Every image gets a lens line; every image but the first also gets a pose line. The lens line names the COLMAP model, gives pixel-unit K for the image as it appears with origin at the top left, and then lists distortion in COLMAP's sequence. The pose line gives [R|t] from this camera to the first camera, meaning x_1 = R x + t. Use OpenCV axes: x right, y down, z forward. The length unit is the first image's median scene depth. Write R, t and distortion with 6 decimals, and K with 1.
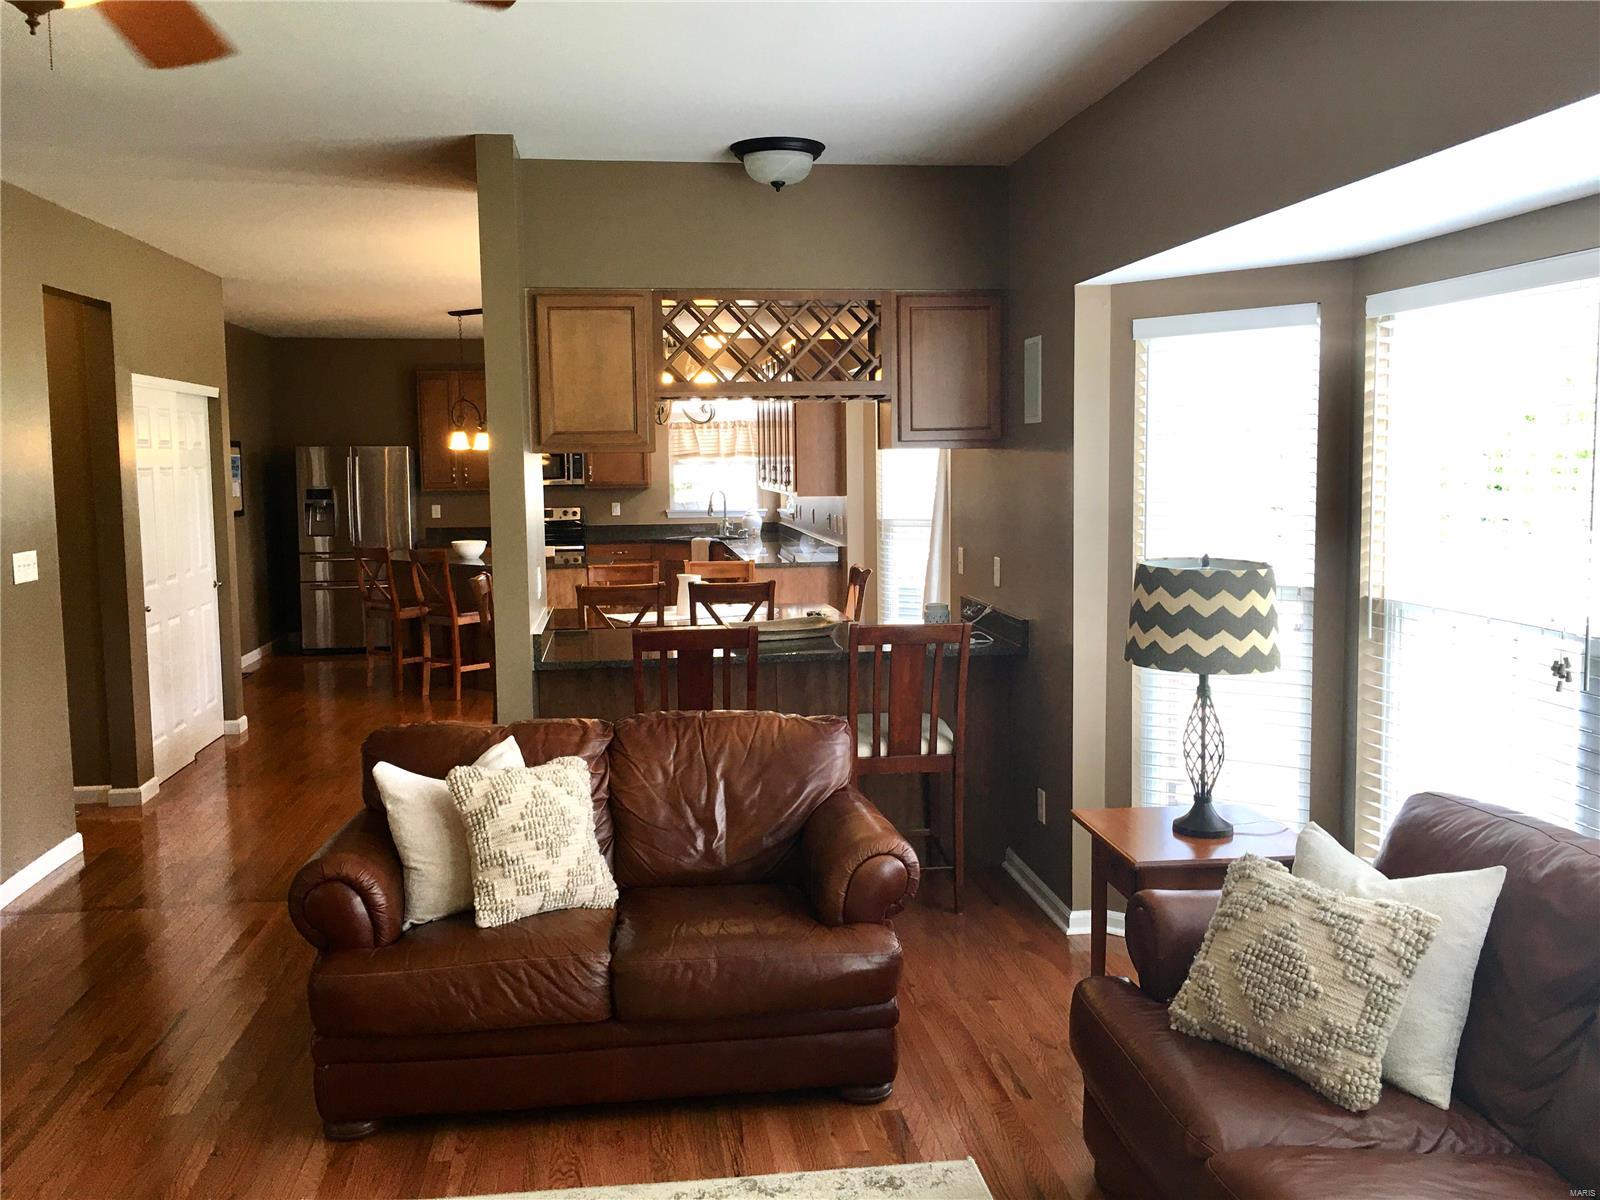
lens RADIAL K [[1369.8, 0, 786.9], [0, 1369.8, 581.6], [0, 0, 1]] dist [0.094679, -0.133391]
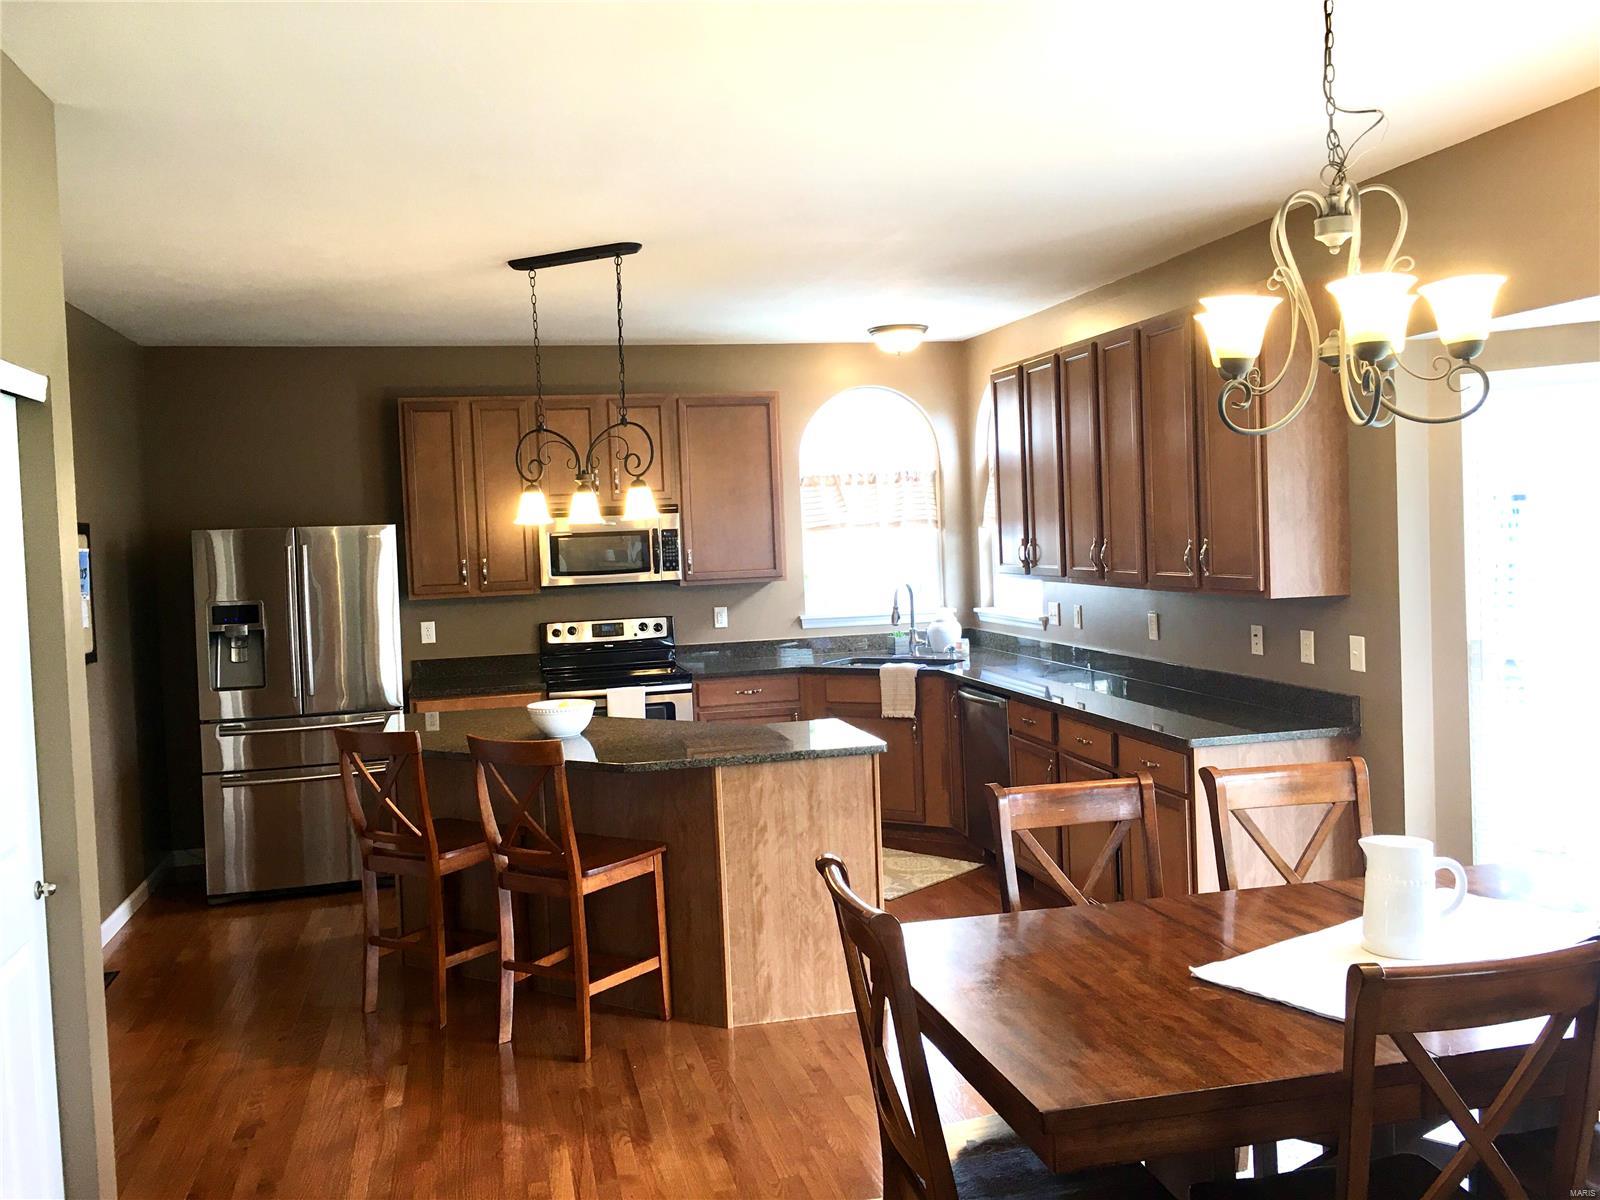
lens RADIAL K [[1374.0, 0, 780.8], [0, 1374.0, 587.5], [0, 0, 1]] dist [0.054155, -0.012867]
pose [[0.994357, -0.029486, 0.101908, -0.169757], [0.034529, 0.998247, -0.048077, -0.037806], [-0.100312, 0.051324, 0.993631, 0.406899]]
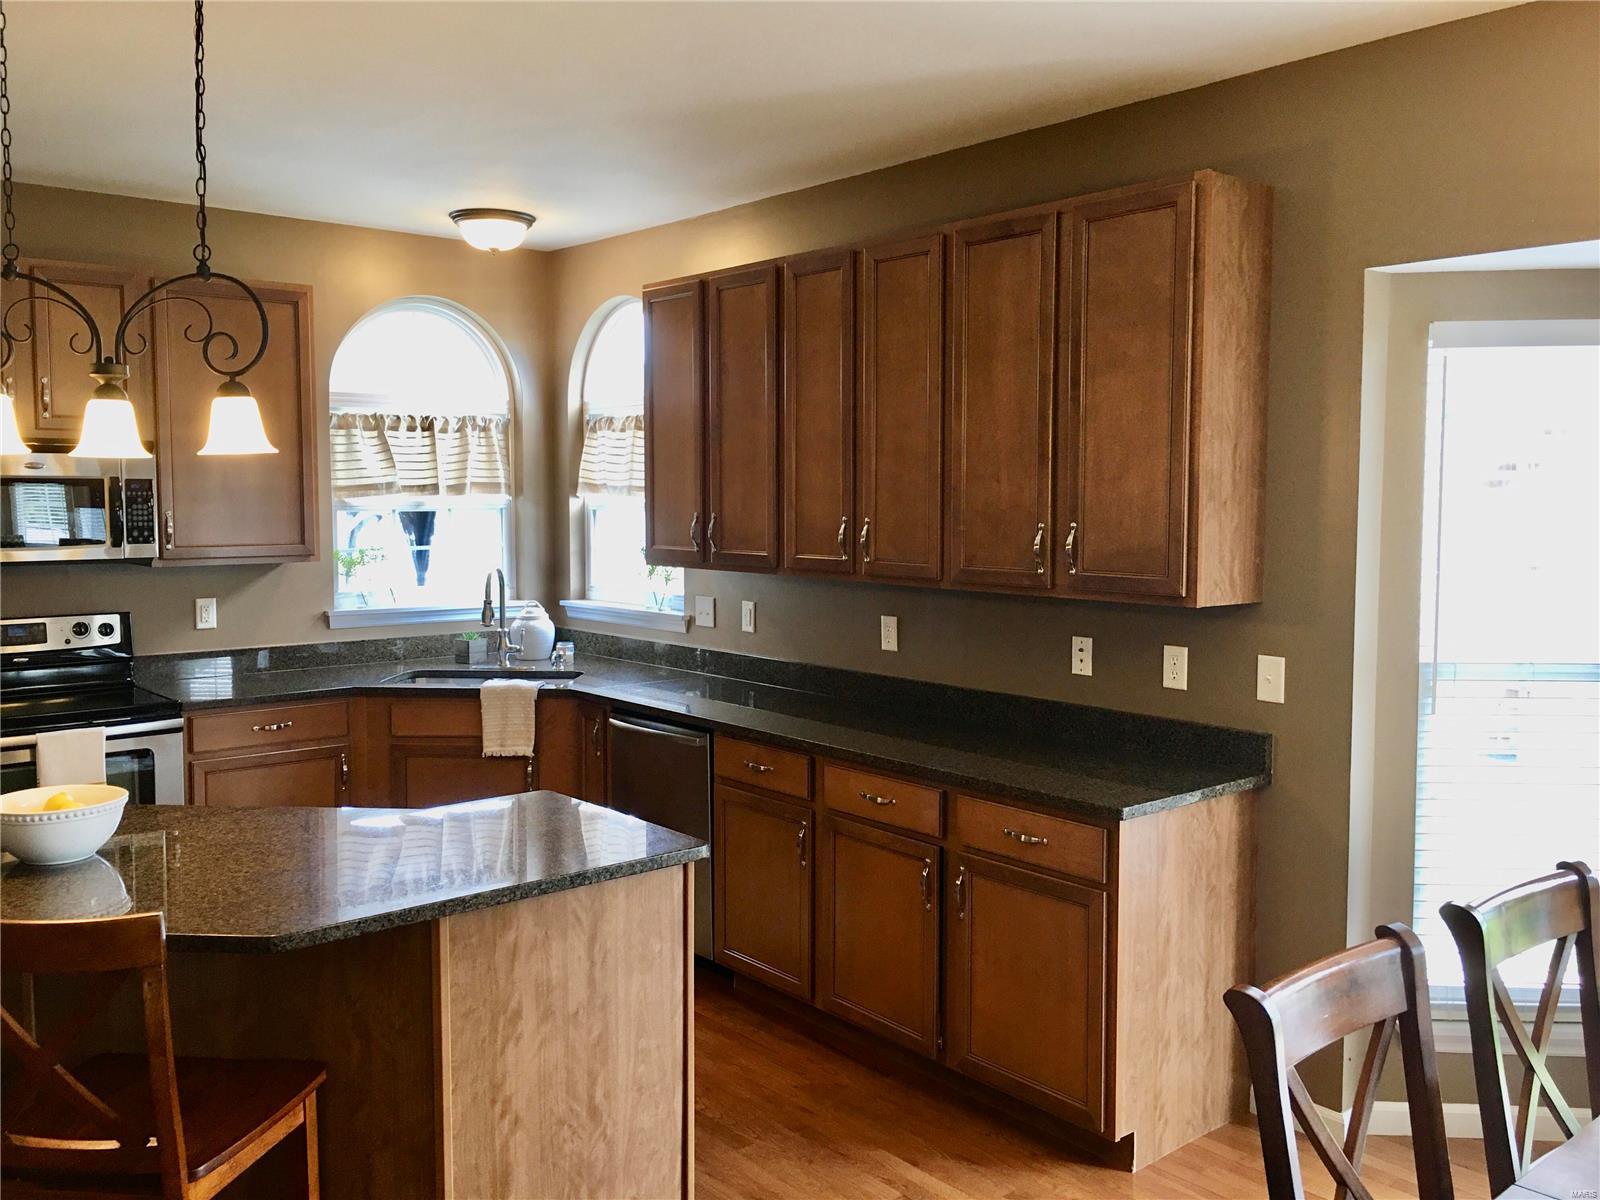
lens RADIAL K [[1369.8, 0, 786.9], [0, 1369.8, 581.6], [0, 0, 1]] dist [0.094679, -0.133391]
pose [[0.836965, -0.020597, 0.546869, -0.219102], [0.035957, 0.999202, -0.017397, -0.051783], [-0.546074, 0.034225, 0.837038, 0.584538]]
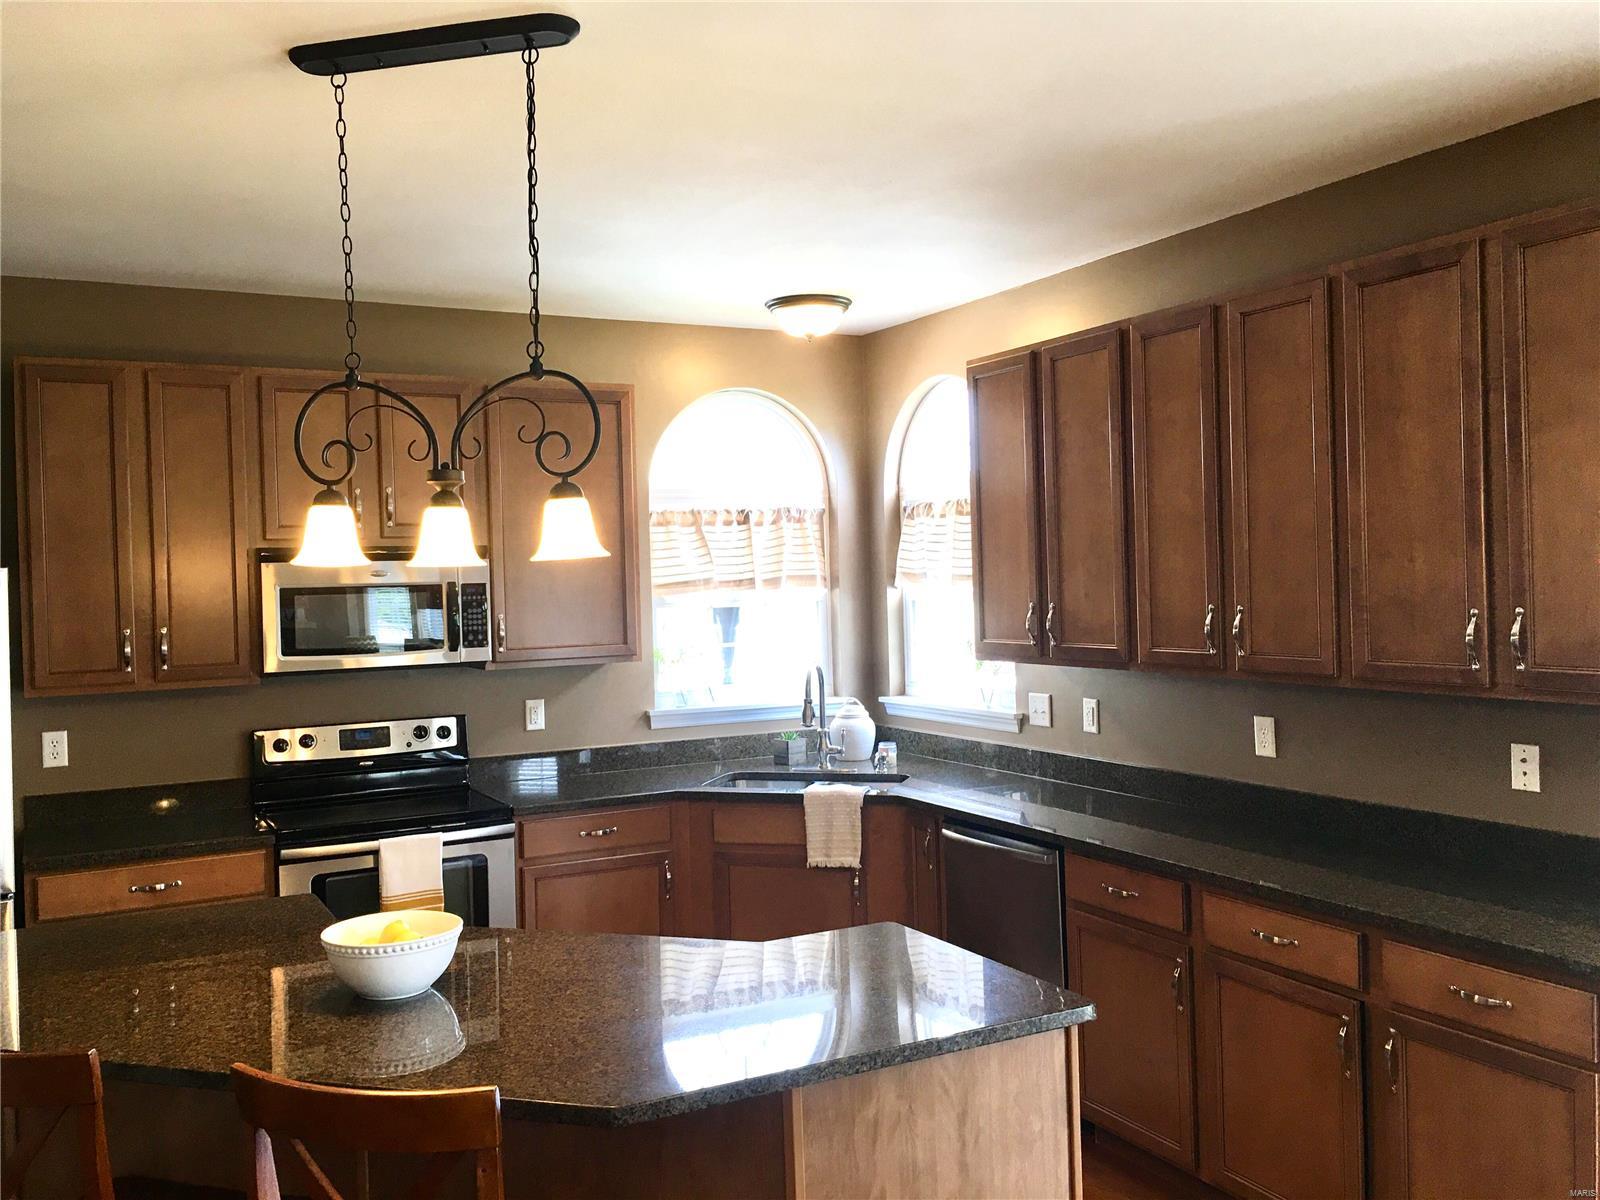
lens RADIAL K [[1374.0, 0, 780.8], [0, 1374.0, 587.5], [0, 0, 1]] dist [0.054155, -0.012867]
pose [[0.934865, -0.012697, 0.354776, -0.214527], [0.044939, 0.995553, -0.082789, -0.056577], [-0.352147, 0.093340, 0.931279, 0.615479]]
